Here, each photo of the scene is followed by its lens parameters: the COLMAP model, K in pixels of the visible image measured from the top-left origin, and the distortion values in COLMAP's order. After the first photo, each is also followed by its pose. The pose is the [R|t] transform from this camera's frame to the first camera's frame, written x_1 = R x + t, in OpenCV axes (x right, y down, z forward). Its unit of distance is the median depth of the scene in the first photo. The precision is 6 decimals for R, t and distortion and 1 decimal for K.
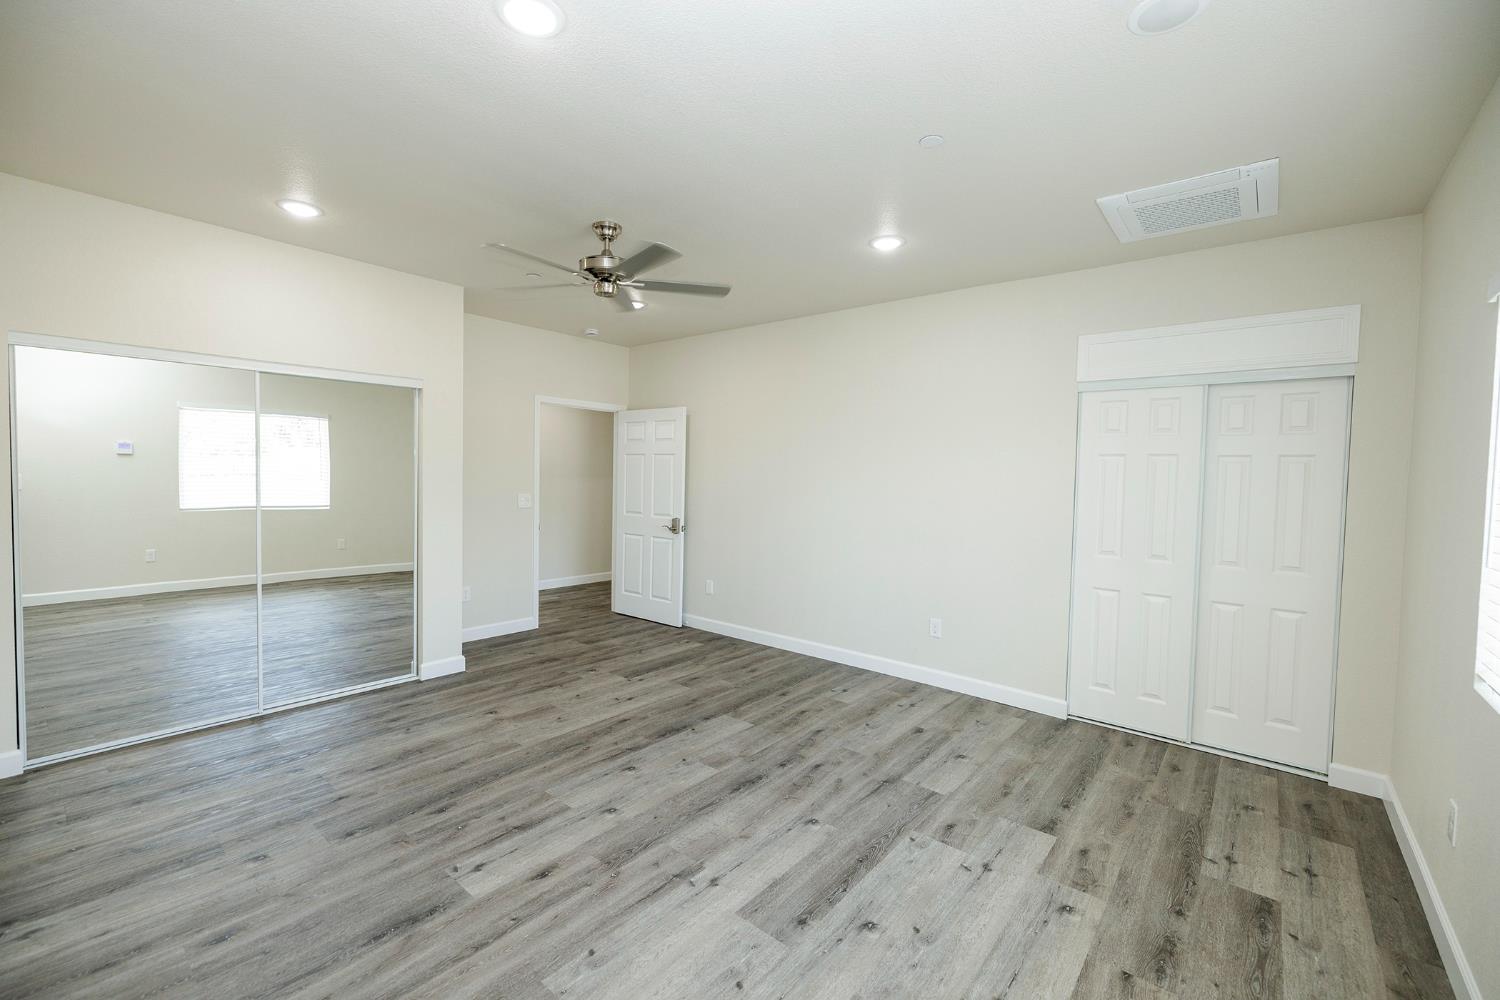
lens RADIAL K [[627.8, 0, 739.8], [0, 627.8, 484.1], [0, 0, 1]] dist [-0.001882, -0.000075]
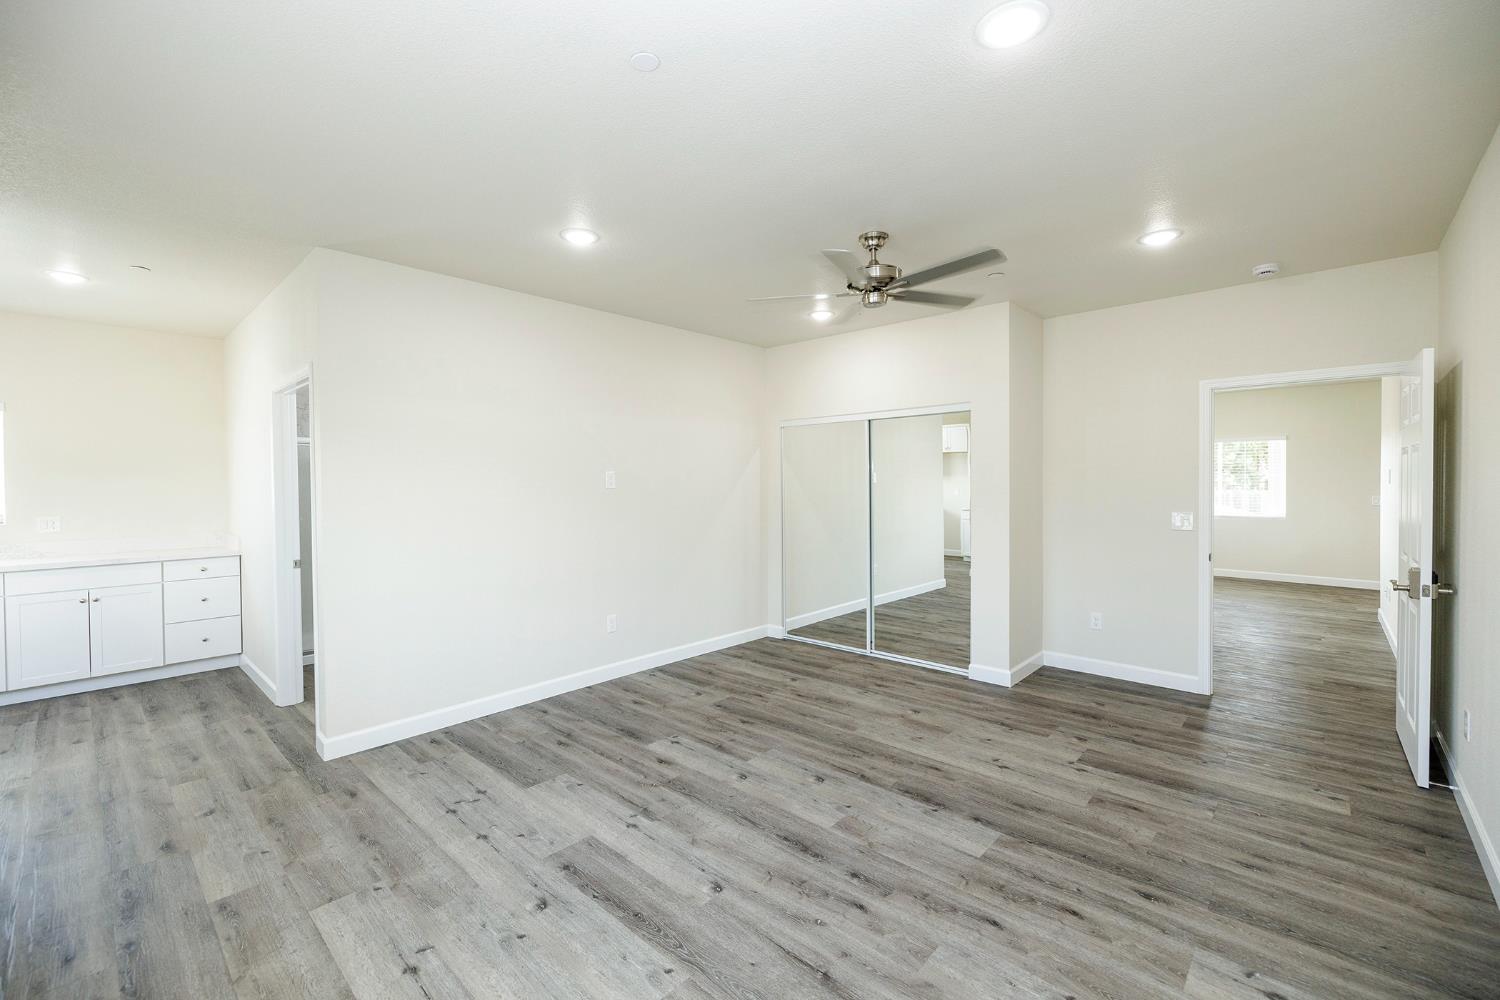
lens RADIAL K [[625.5, 0, 742.0], [0, 625.5, 492.8], [0, 0, 1]] dist [-0.000635, -0.000322]
pose [[-0.049214, -0.003229, -0.998783, 0.765814], [-0.010260, 0.999944, -0.002727, -0.002633], [0.998736, 0.010113, -0.049244, 0.841391]]
